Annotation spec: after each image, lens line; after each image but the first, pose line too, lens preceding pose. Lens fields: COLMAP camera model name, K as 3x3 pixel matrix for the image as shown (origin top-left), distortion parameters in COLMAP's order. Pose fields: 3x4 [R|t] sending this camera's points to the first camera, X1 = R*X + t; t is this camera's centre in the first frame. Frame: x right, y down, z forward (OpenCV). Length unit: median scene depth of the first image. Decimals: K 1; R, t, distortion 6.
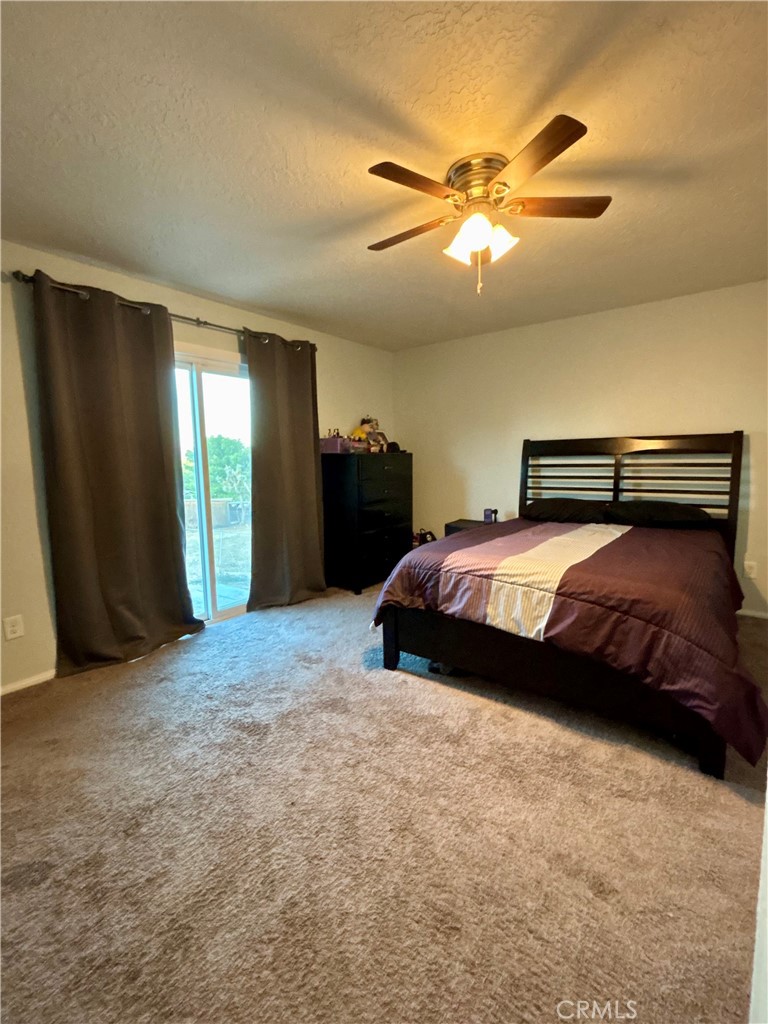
lens RADIAL K [[464.0, 0, 389.3], [0, 464.0, 513.8], [0, 0, 1]] dist [-0.004133, 0.000724]
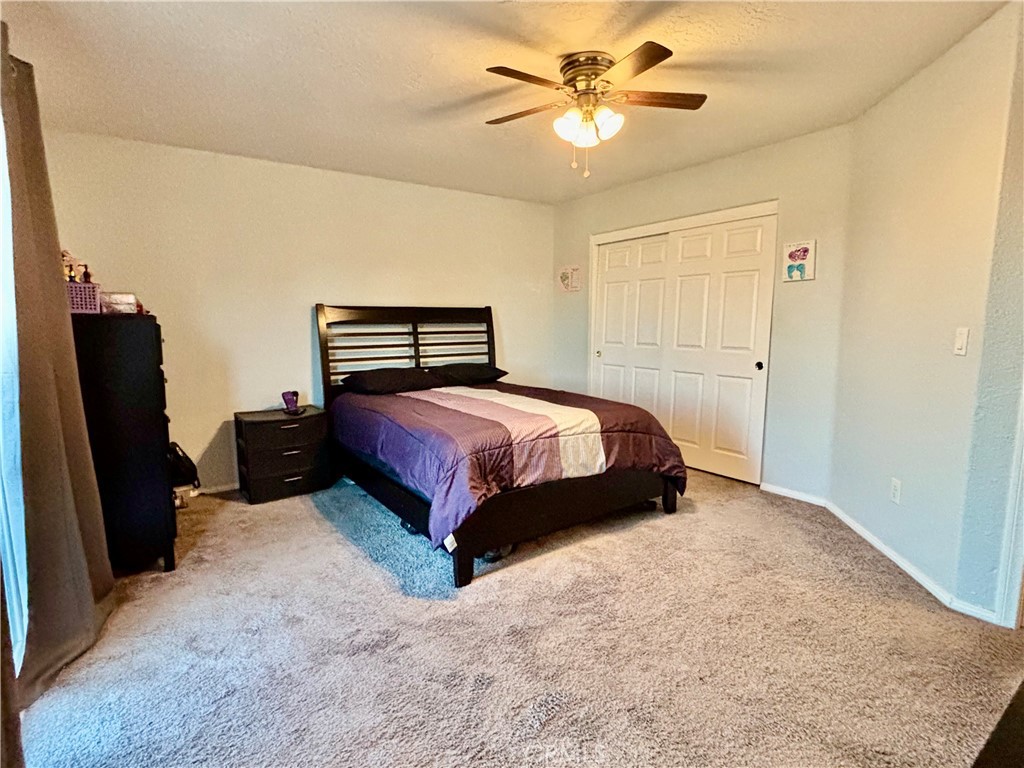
lens RADIAL K [[517.2, 0, 516.2], [0, 517.2, 384.9], [0, 0, 1]] dist [0.003043, -0.000442]
pose [[0.282936, -0.101796, 0.953721, -0.884780], [0.115880, 0.990696, 0.071365, -0.070013], [-0.952113, 0.090326, 0.292100, 0.689086]]
